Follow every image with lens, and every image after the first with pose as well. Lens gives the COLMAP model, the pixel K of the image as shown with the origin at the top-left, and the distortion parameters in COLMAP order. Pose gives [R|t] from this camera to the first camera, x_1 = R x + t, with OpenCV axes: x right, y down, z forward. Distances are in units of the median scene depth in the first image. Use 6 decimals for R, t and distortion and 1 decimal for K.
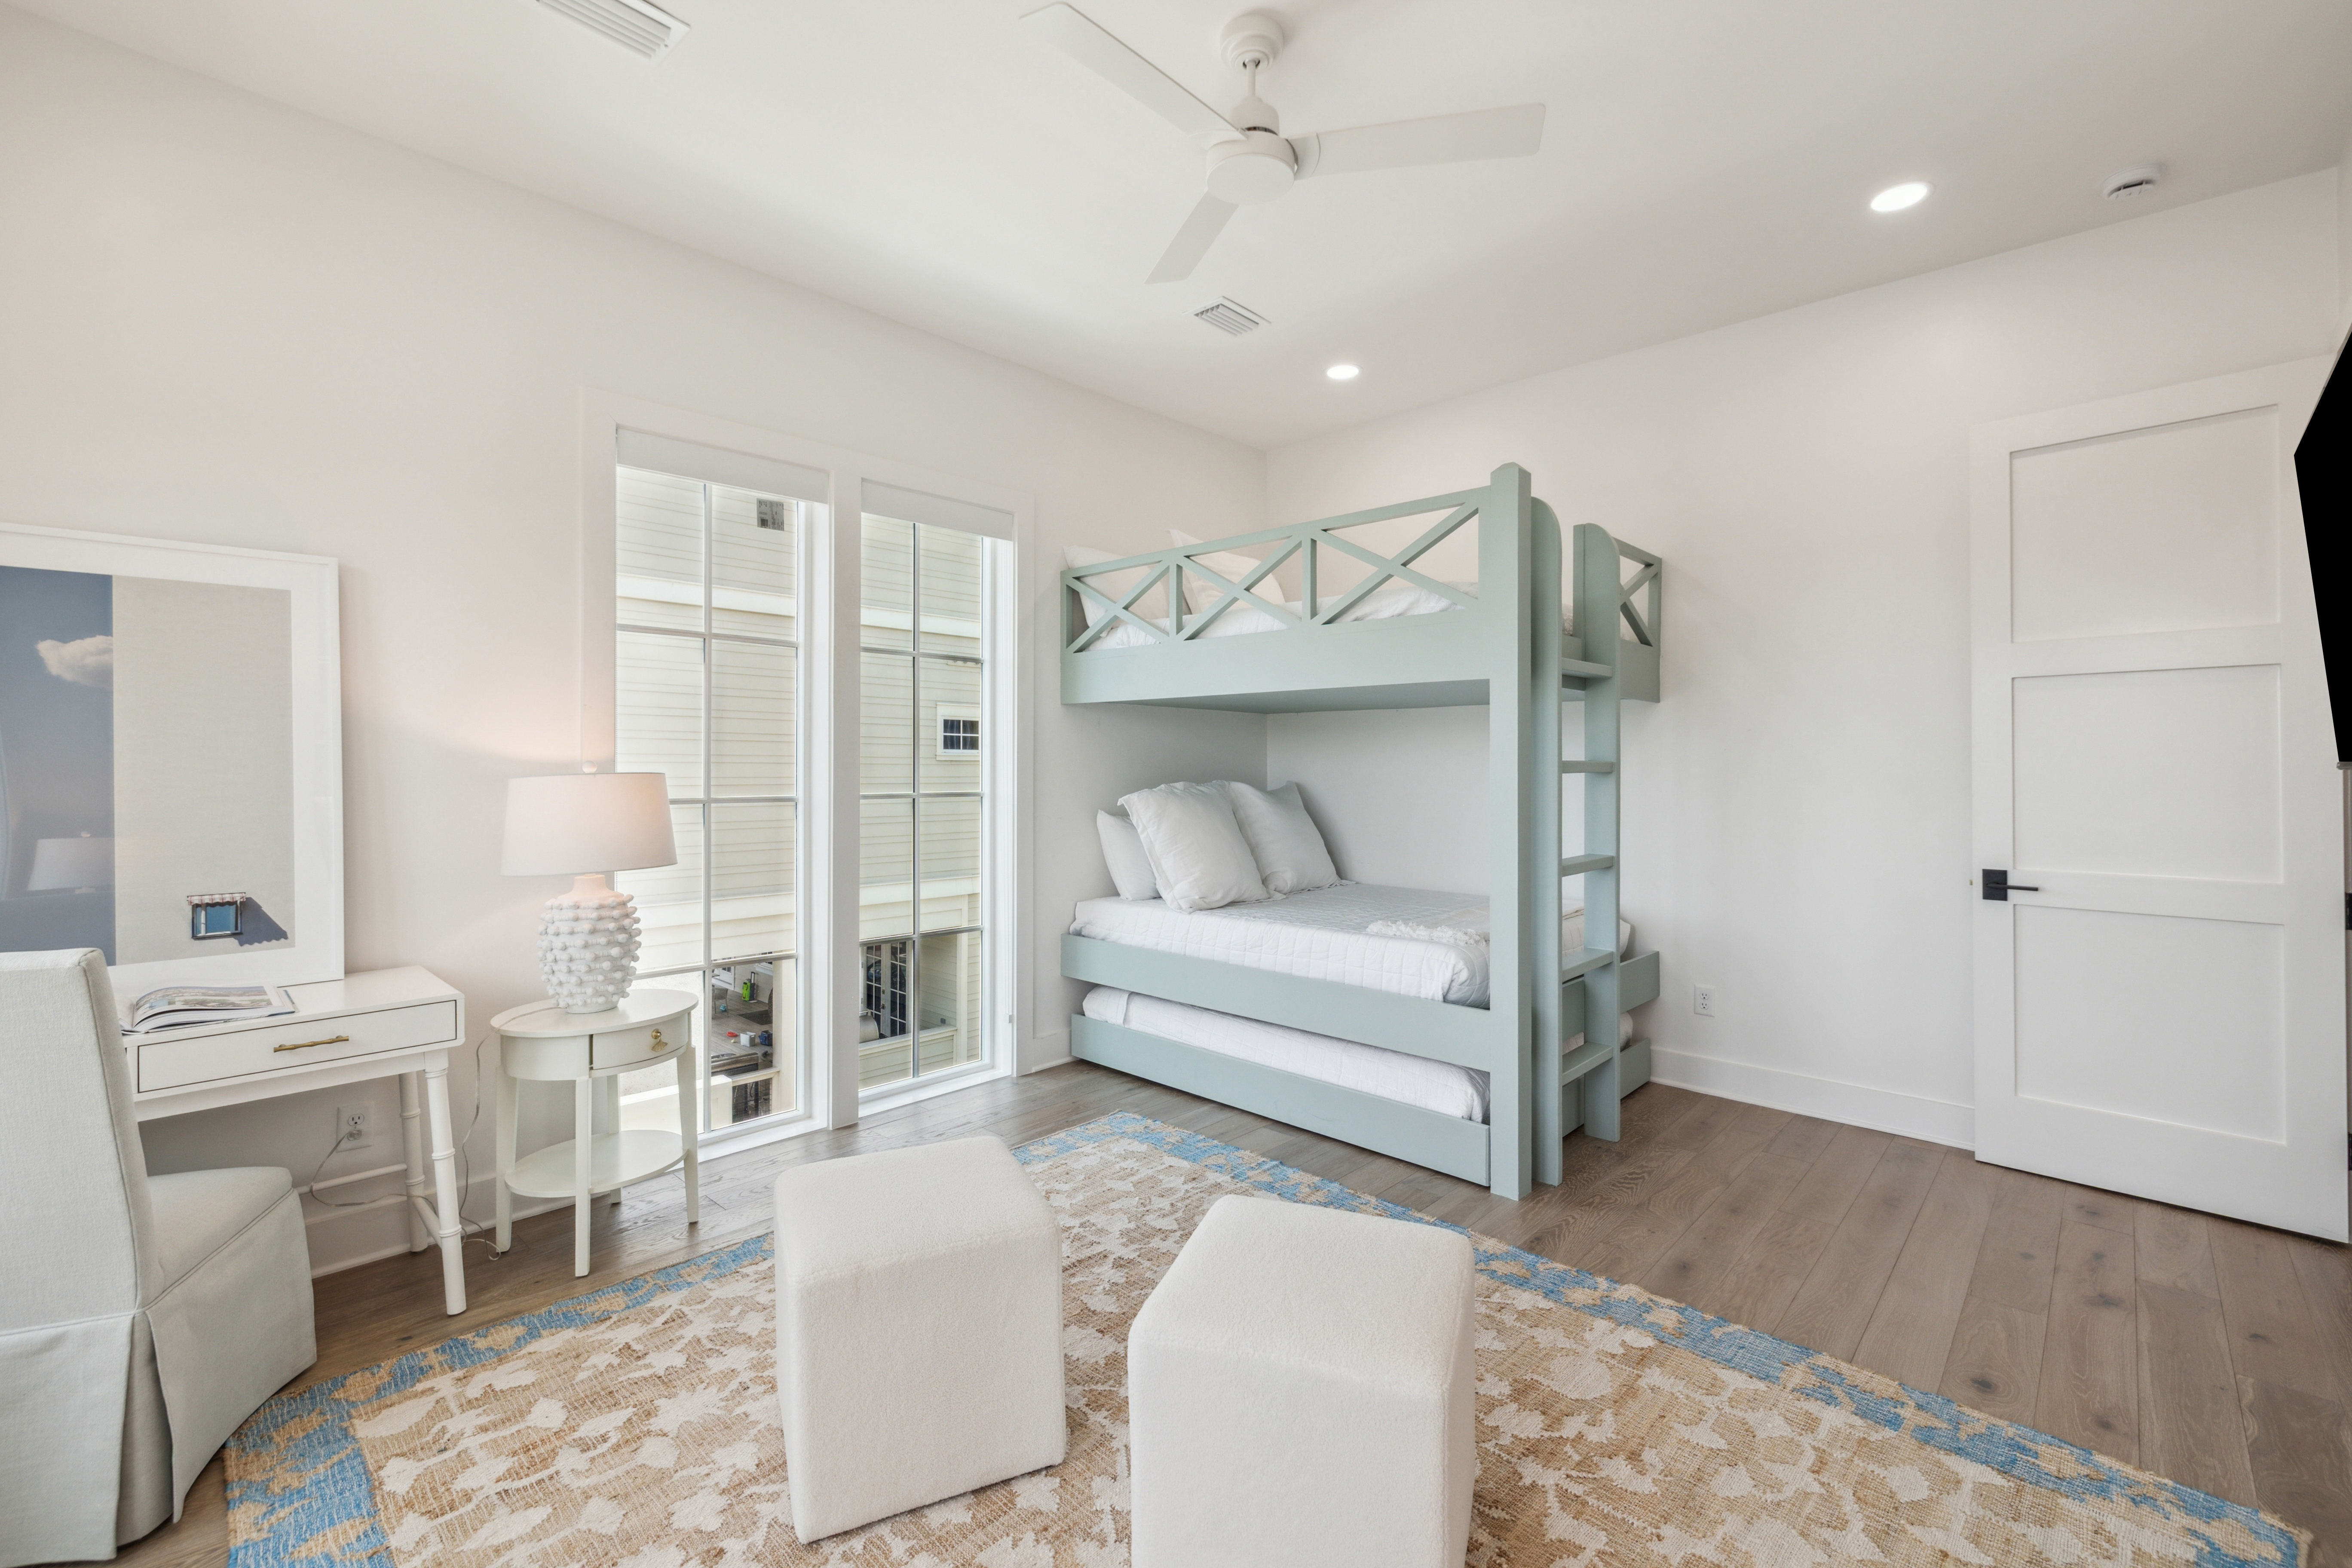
lens RADIAL K [[991.8, 0, 1176.7], [0, 991.8, 770.8], [0, 0, 1]] dist [0.000957, 0.000123]
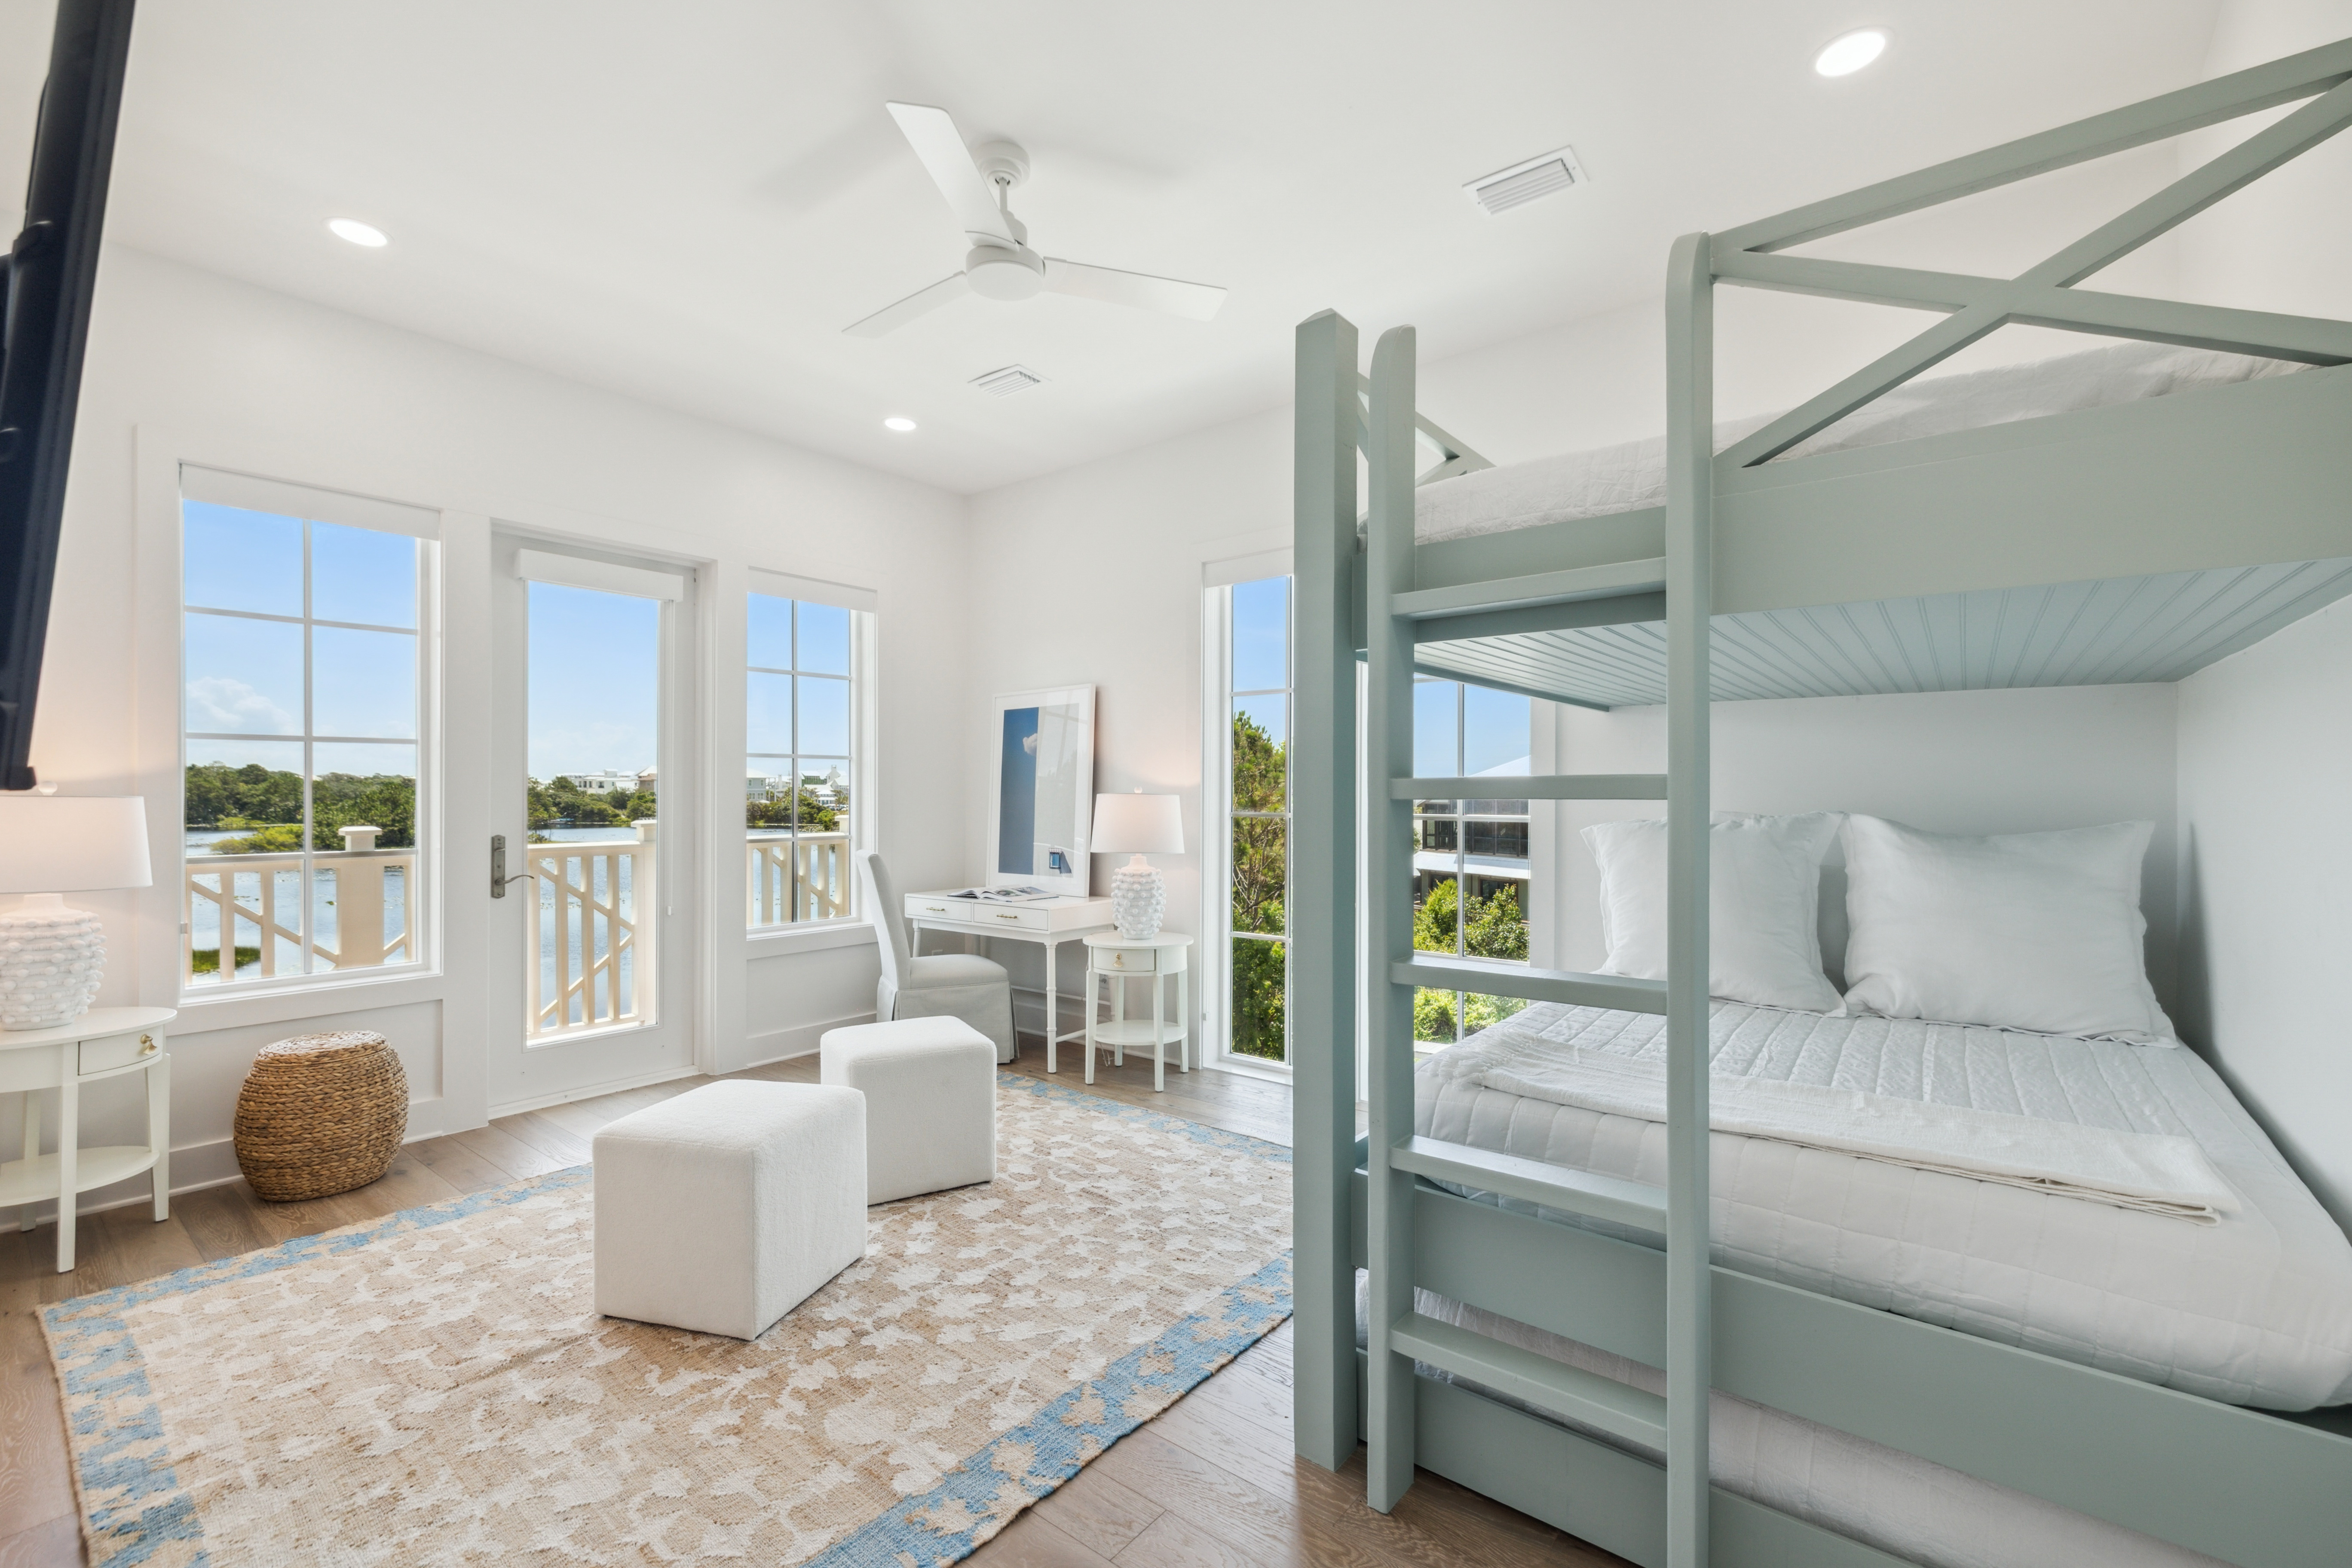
lens RADIAL K [[998.2, 0, 1176.0], [0, 998.2, 784.0], [0, 0, 1]] dist [0.000532, -0.000153]
pose [[0.086734, -0.008427, -0.996196, 1.288872], [-0.001950, 0.999961, -0.008628, 0.002103], [0.996230, 0.002691, 0.086714, 1.124671]]
